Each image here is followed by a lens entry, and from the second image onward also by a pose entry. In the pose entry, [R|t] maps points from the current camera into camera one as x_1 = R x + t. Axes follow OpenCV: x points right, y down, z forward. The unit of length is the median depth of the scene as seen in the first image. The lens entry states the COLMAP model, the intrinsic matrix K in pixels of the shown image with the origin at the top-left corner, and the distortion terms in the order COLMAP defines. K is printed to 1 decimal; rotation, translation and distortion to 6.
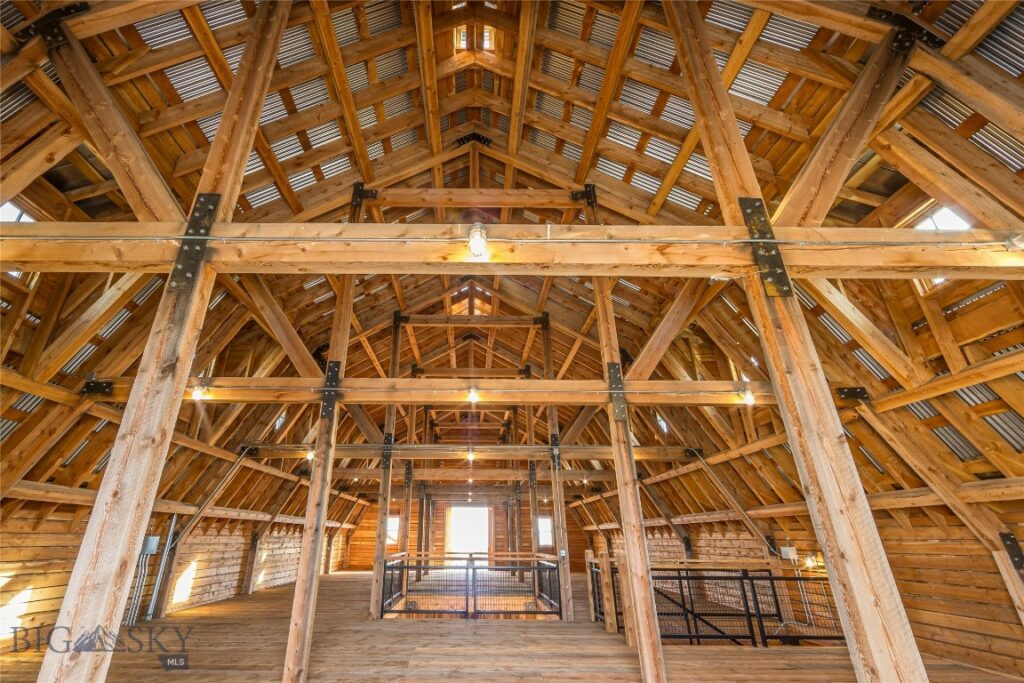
lens RADIAL K [[443.3, 0, 511.9], [0, 443.3, 343.8], [0, 0, 1]] dist [0.000393, 0.000490]
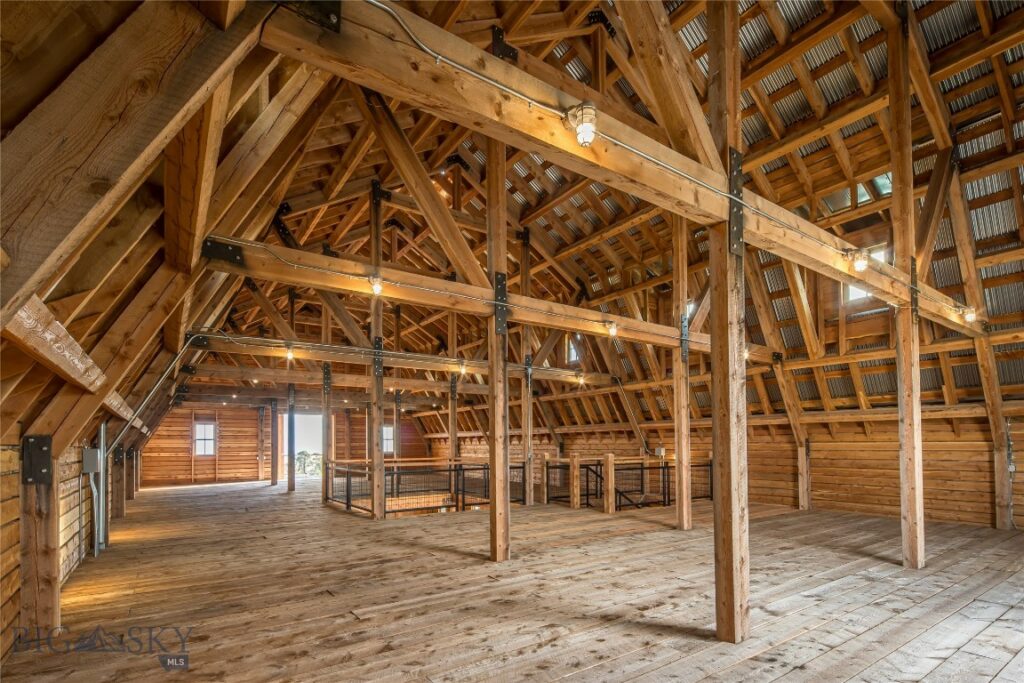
lens RADIAL K [[499.3, 0, 515.6], [0, 499.3, 431.3], [0, 0, 1]] dist [0.002147, 0.000205]
pose [[0.817856, 0.003986, 0.575409, -0.644542], [-0.219618, 0.926441, 0.305736, 0.013740], [-0.531863, -0.376418, 0.758571, 0.037430]]
